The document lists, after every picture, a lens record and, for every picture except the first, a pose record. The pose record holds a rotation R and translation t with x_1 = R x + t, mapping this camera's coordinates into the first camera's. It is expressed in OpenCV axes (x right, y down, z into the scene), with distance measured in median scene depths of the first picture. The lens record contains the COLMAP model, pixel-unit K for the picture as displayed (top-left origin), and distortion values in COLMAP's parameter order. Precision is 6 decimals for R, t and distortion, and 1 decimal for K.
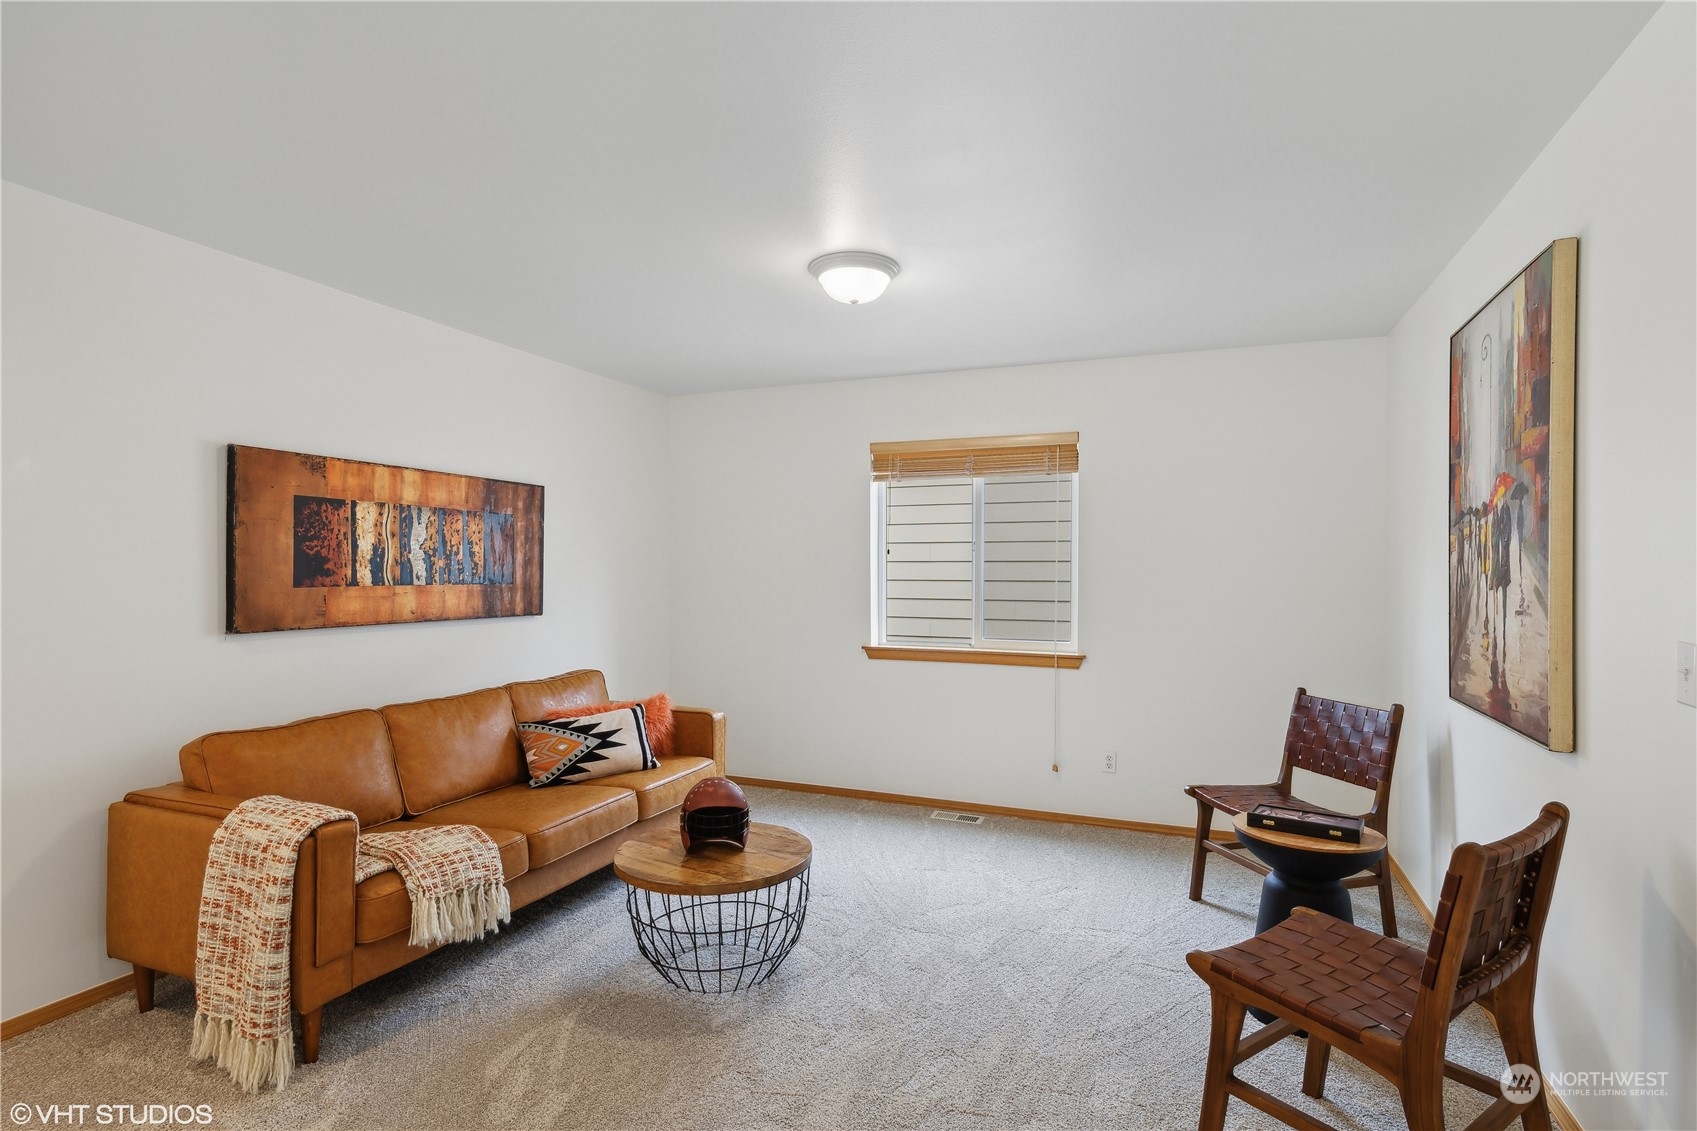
lens RADIAL K [[855.4, 0, 847.9], [0, 855.4, 574.4], [0, 0, 1]] dist [-0.002971, -0.000208]
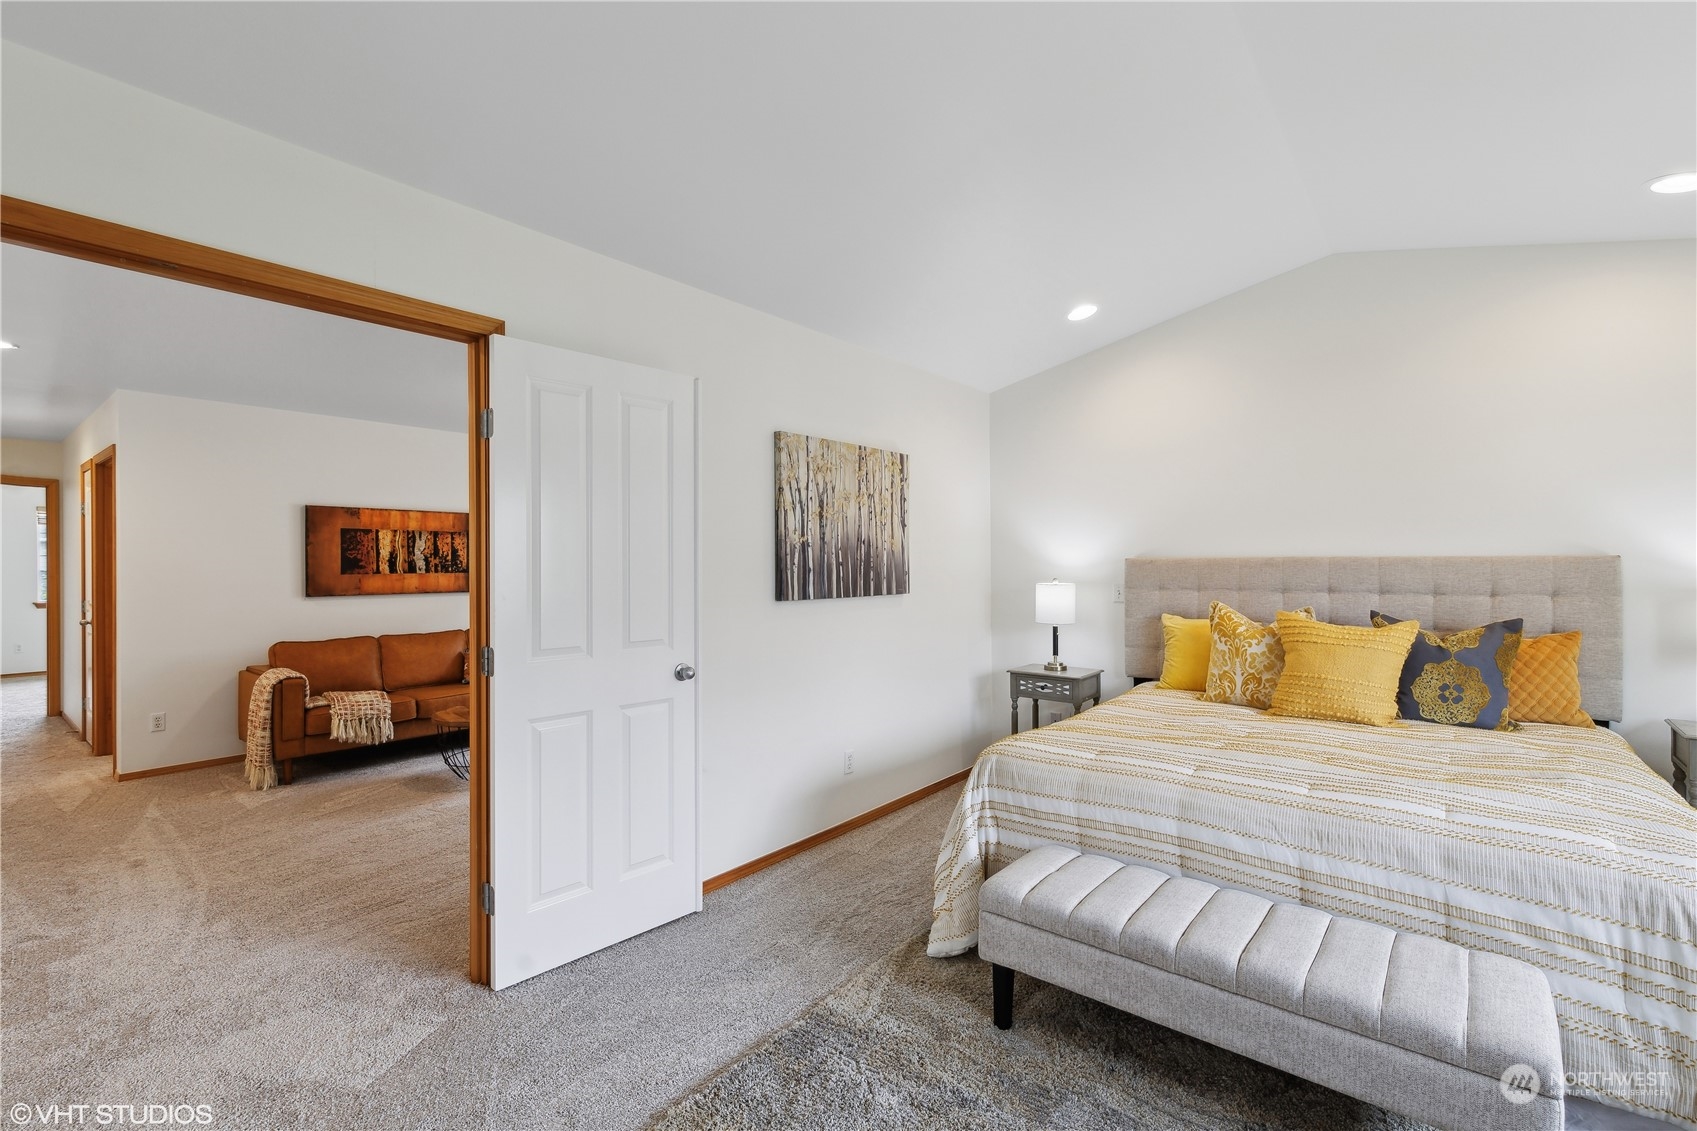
lens RADIAL K [[757.0, 0, 842.9], [0, 757.0, 562.6], [0, 0, 1]] dist [-0.001029, -0.000727]
pose [[0.954265, -0.004395, -0.298930, 0.977887], [0.003555, 0.999988, -0.003355, -0.001932], [0.298941, 0.002139, 0.954269, -0.332982]]
